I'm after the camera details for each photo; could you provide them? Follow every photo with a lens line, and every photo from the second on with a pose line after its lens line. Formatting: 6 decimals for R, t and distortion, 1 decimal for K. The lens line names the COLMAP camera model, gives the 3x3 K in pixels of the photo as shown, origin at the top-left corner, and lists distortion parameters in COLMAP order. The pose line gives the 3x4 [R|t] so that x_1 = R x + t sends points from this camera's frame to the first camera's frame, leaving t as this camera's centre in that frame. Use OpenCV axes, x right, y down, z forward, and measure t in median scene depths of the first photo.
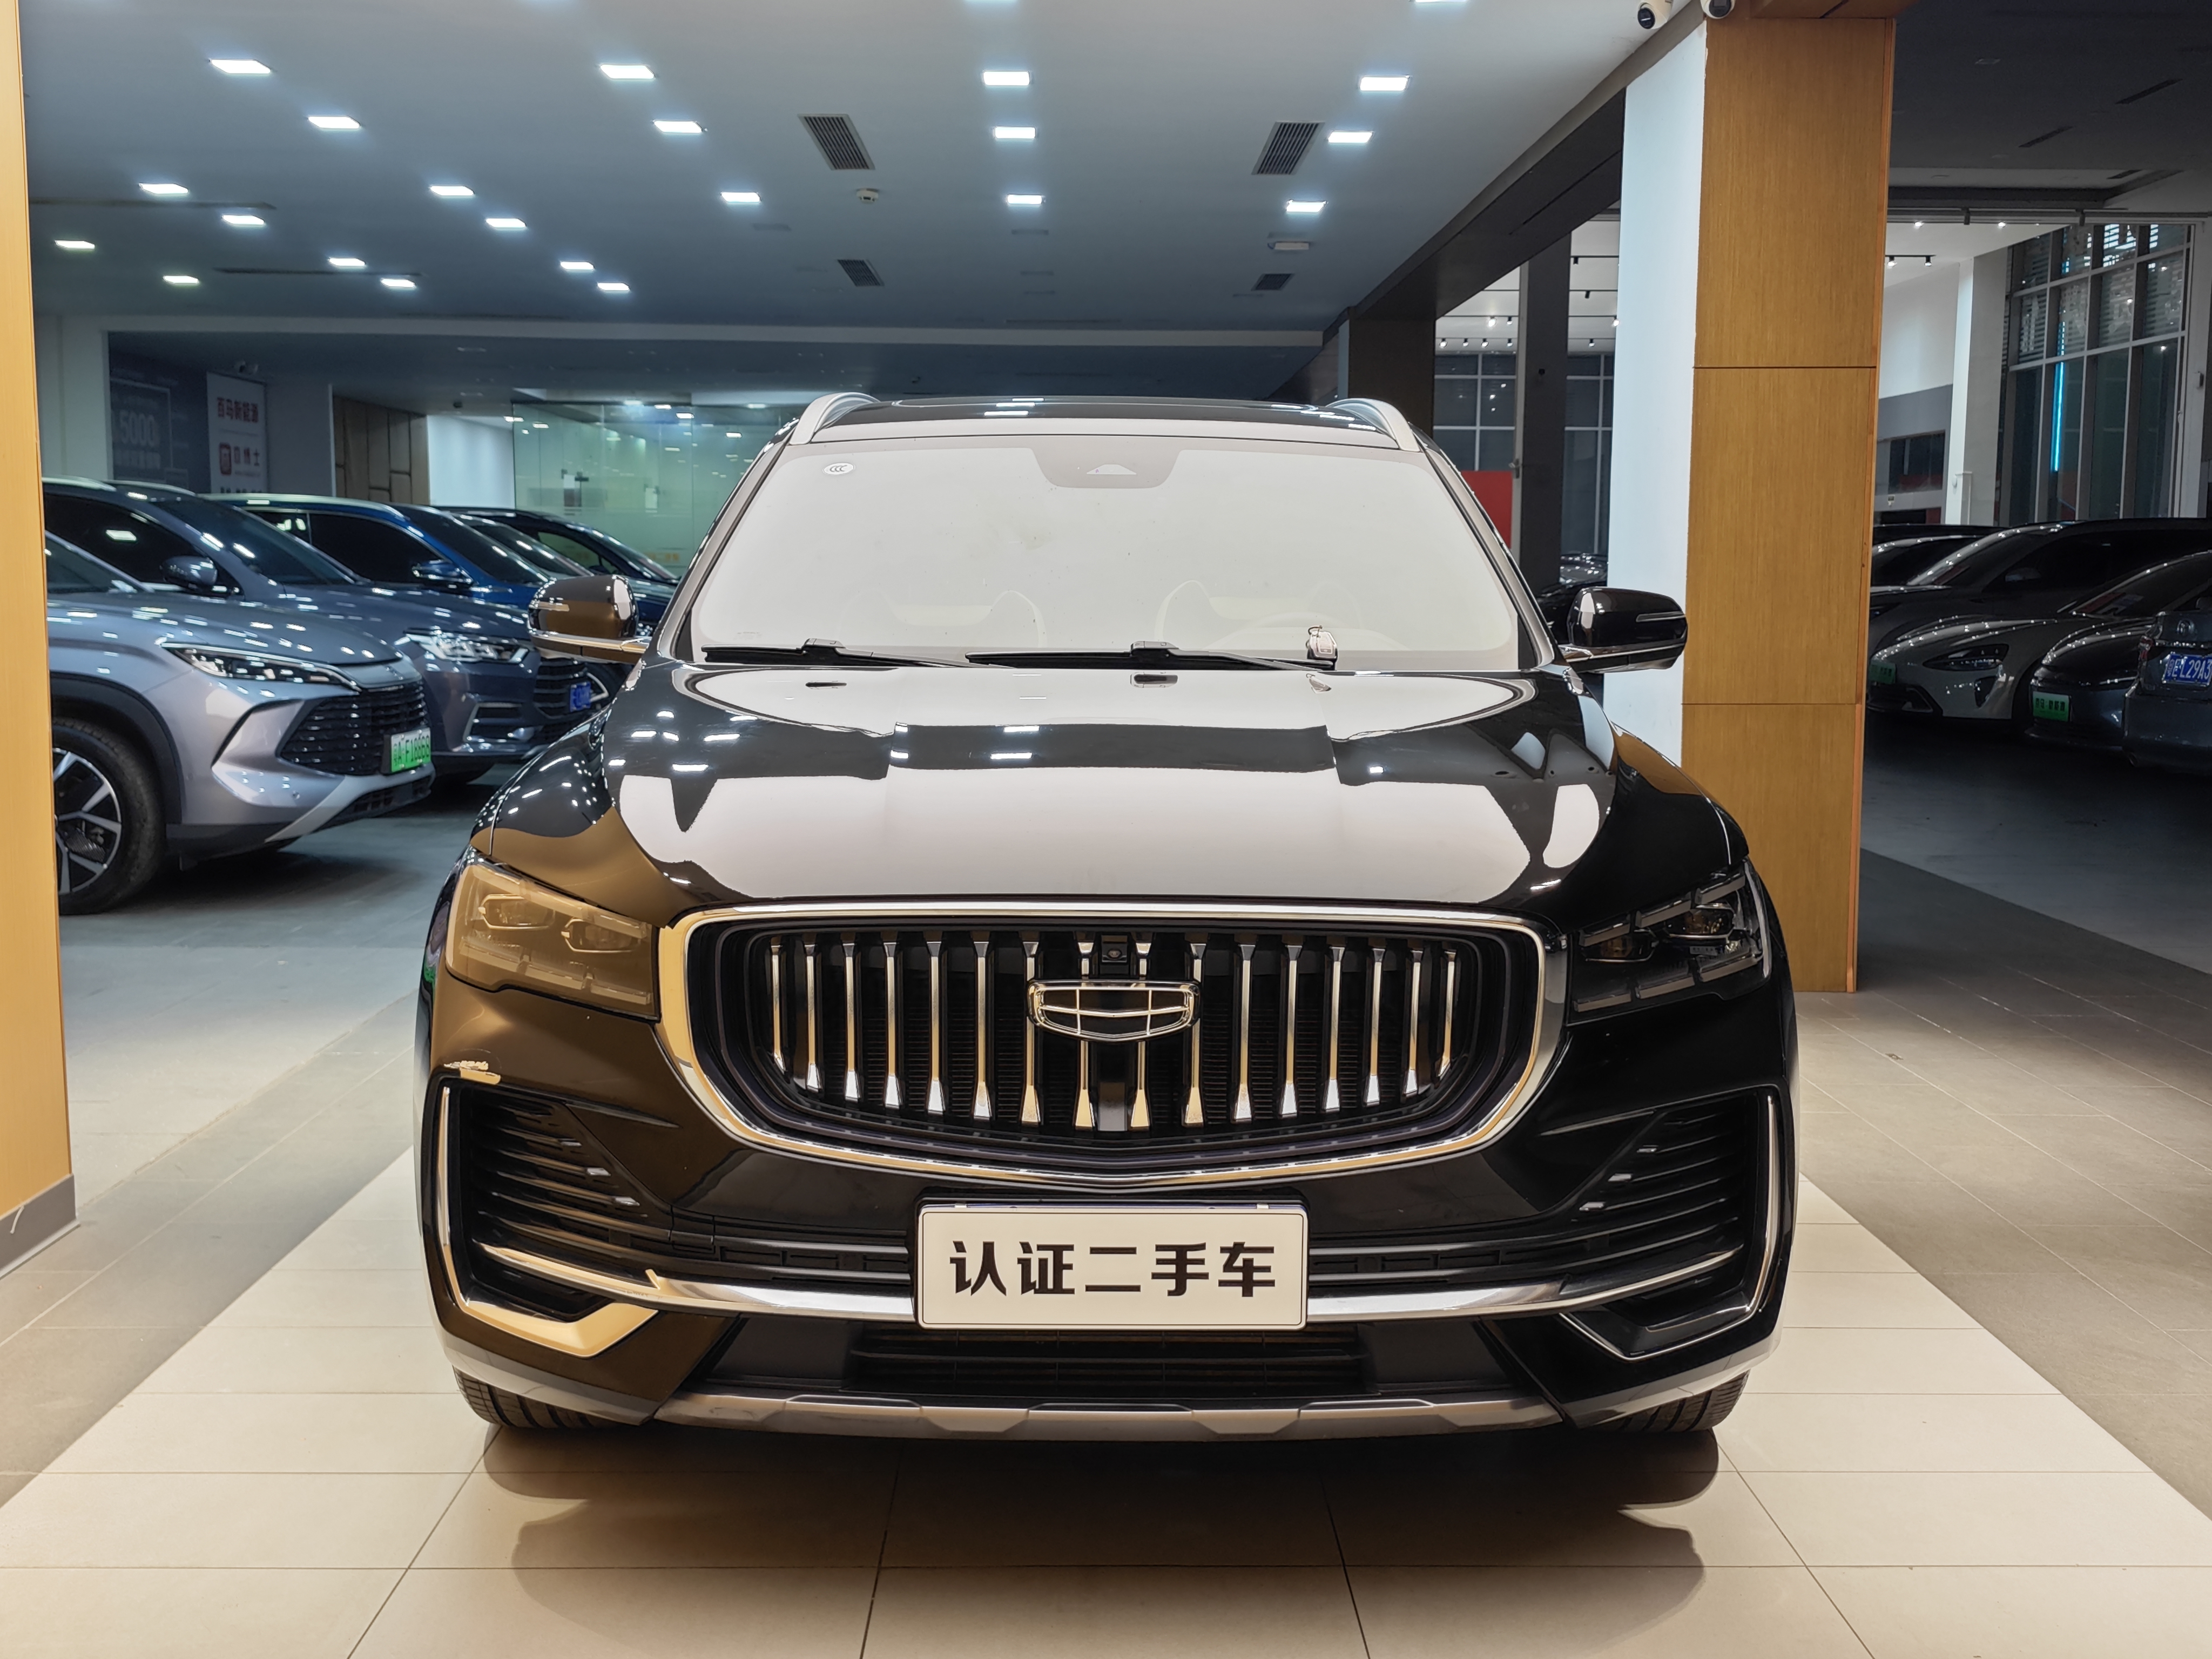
lens RADIAL K [[2217.0, 0, 1101.1], [0, 2217.0, 824.2], [0, 0, 1]] dist [0.044925, -0.005344]
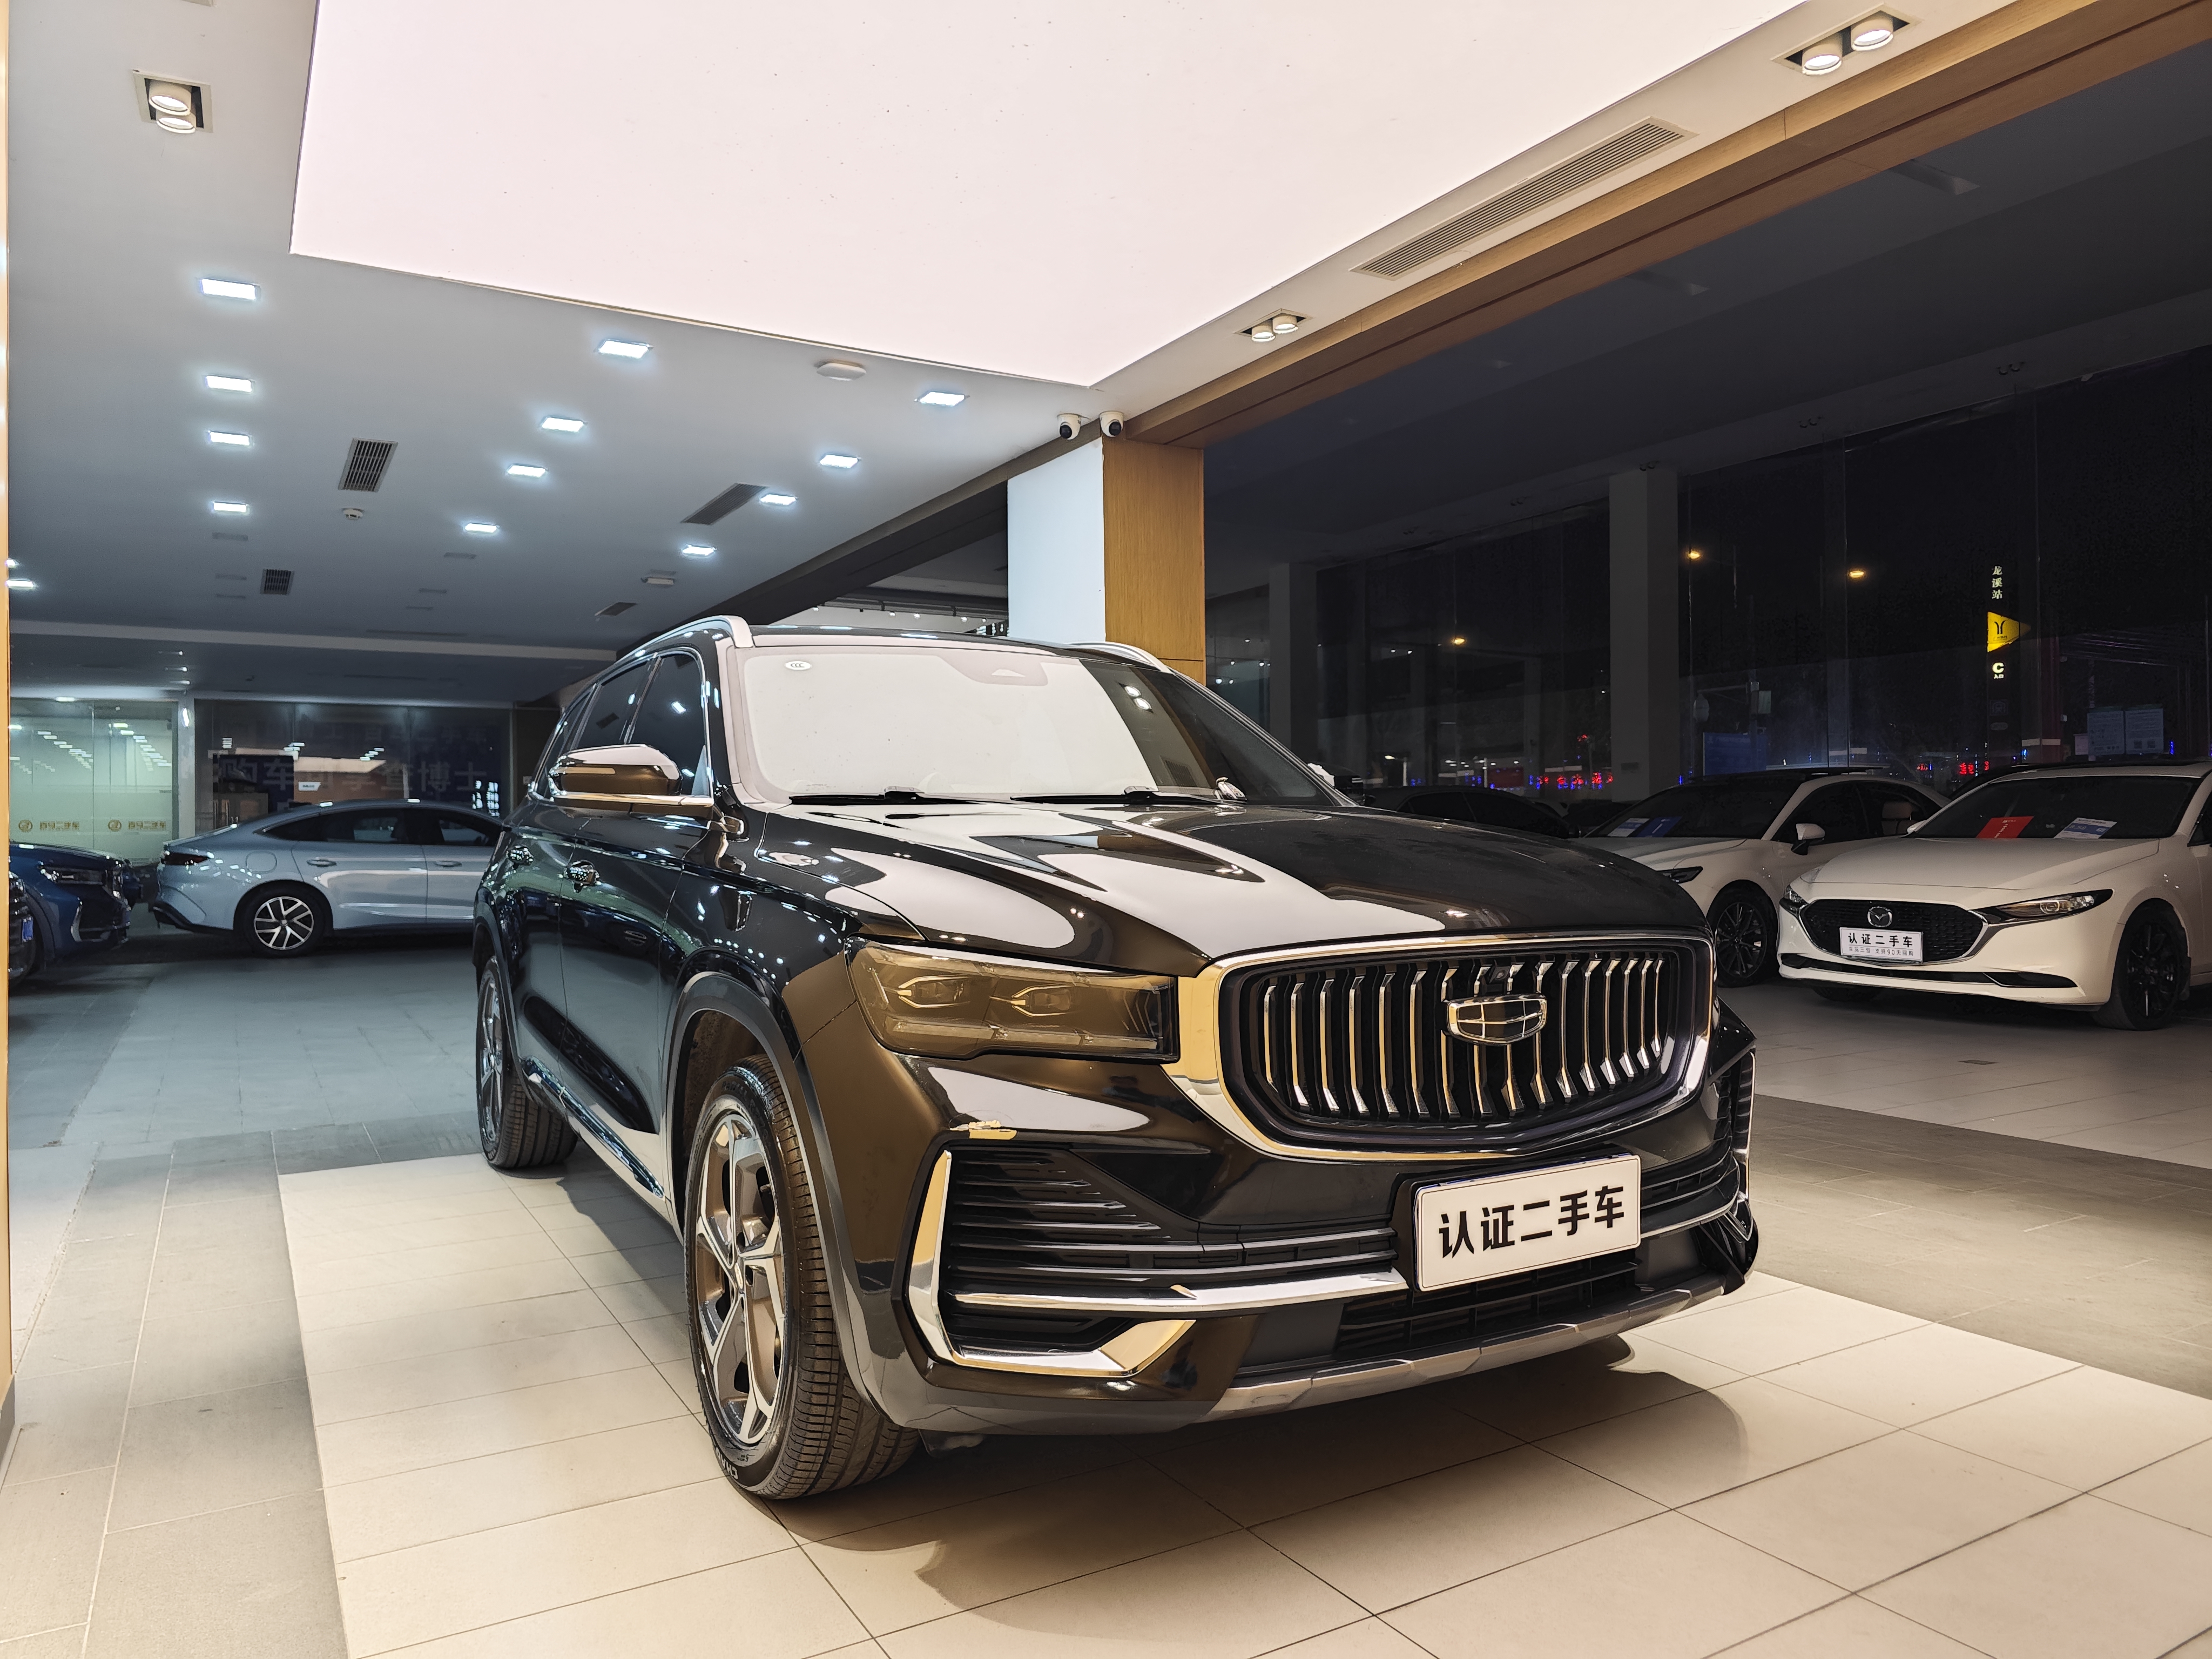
lens RADIAL K [[1473.1, 0, 1096.5], [0, 1473.1, 824.4], [0, 0, 1]] dist [0.038827, 0.000082]
pose [[0.875294, -0.013490, 0.483404, -0.627280], [0.071563, 0.992218, -0.101889, 0.042399], [-0.478267, 0.123777, 0.869448, 0.348154]]
